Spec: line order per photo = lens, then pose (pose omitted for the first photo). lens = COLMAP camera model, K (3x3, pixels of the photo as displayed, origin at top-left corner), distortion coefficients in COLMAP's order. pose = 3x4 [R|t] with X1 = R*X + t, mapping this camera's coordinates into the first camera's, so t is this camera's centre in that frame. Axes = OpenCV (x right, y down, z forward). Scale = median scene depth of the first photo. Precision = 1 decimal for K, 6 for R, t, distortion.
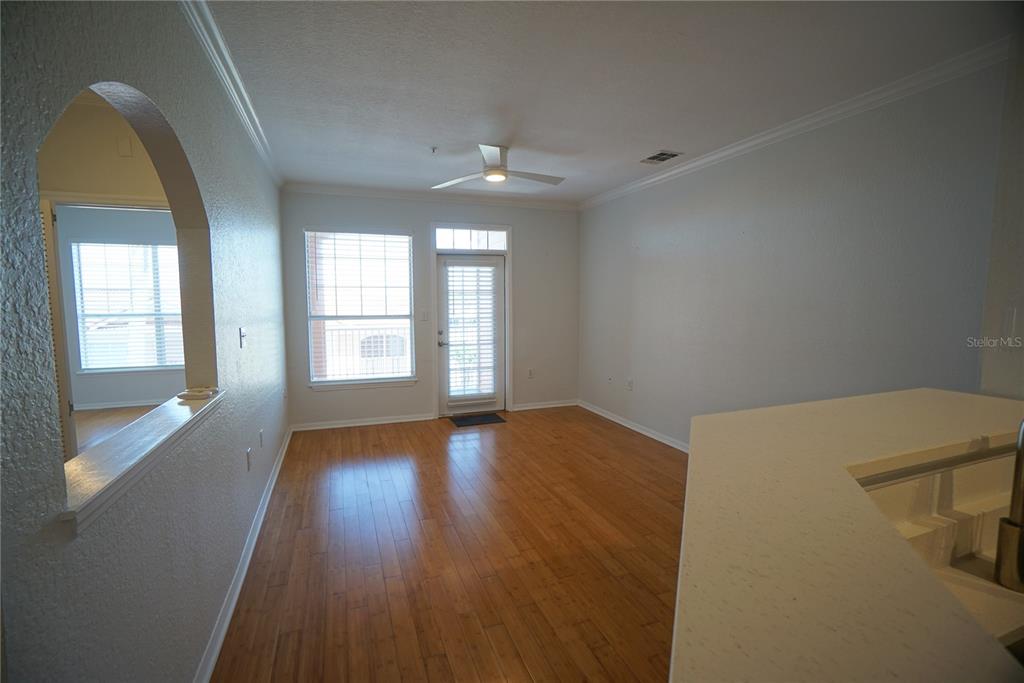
lens RADIAL K [[447.5, 0, 504.1], [0, 447.5, 334.5], [0, 0, 1]] dist [-0.057066, 0.019344]
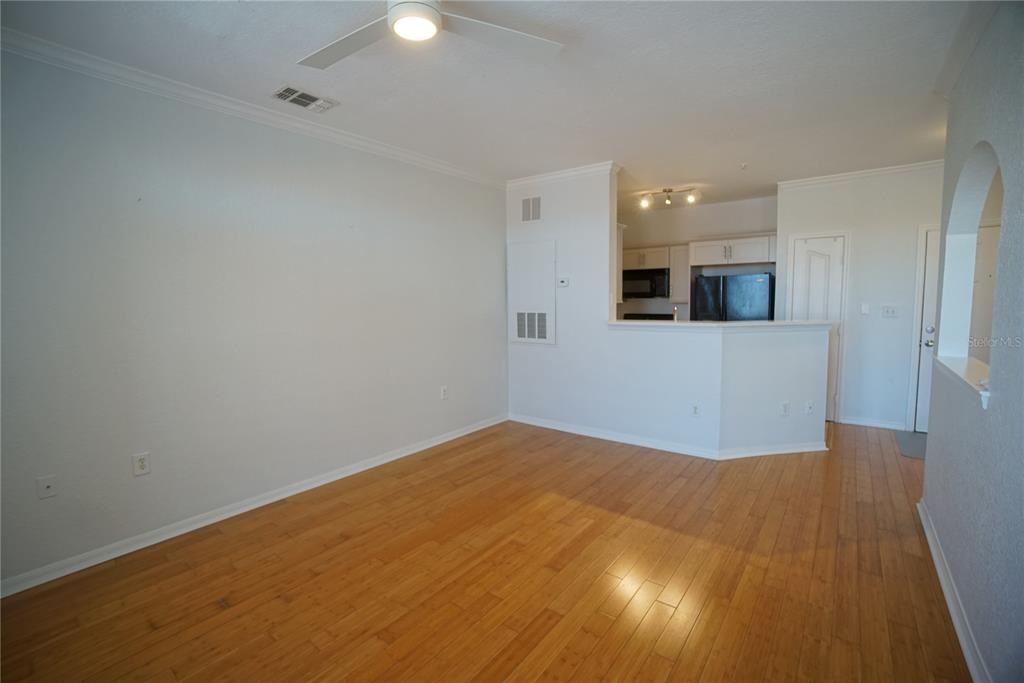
lens RADIAL K [[447.5, 0, 504.1], [0, 447.5, 334.5], [0, 0, 1]] dist [-0.057066, 0.019344]
pose [[-0.515458, -0.061411, 0.854712, -0.312069], [0.084411, 0.988939, 0.121962, -0.054685], [-0.852747, 0.135013, -0.504572, 0.779049]]
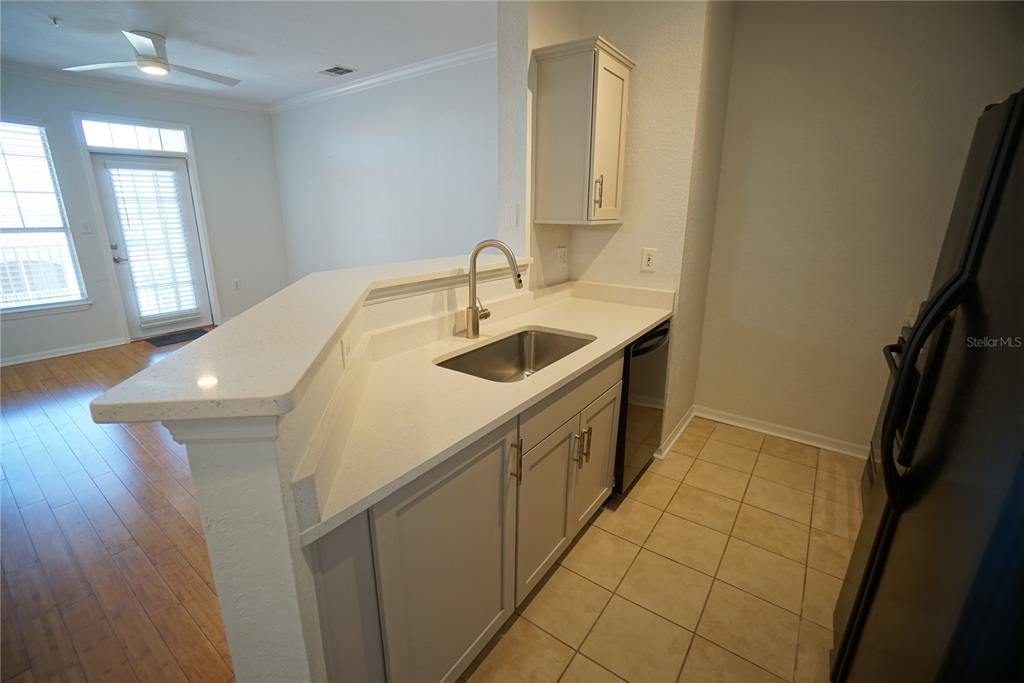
lens RADIAL K [[447.5, 0, 504.1], [0, 447.5, 334.5], [0, 0, 1]] dist [-0.057066, 0.019344]
pose [[0.836508, -0.143832, 0.528740, 0.025498], [0.039422, 0.978232, 0.203737, 0.021641], [-0.546534, -0.149583, 0.823969, -0.150004]]
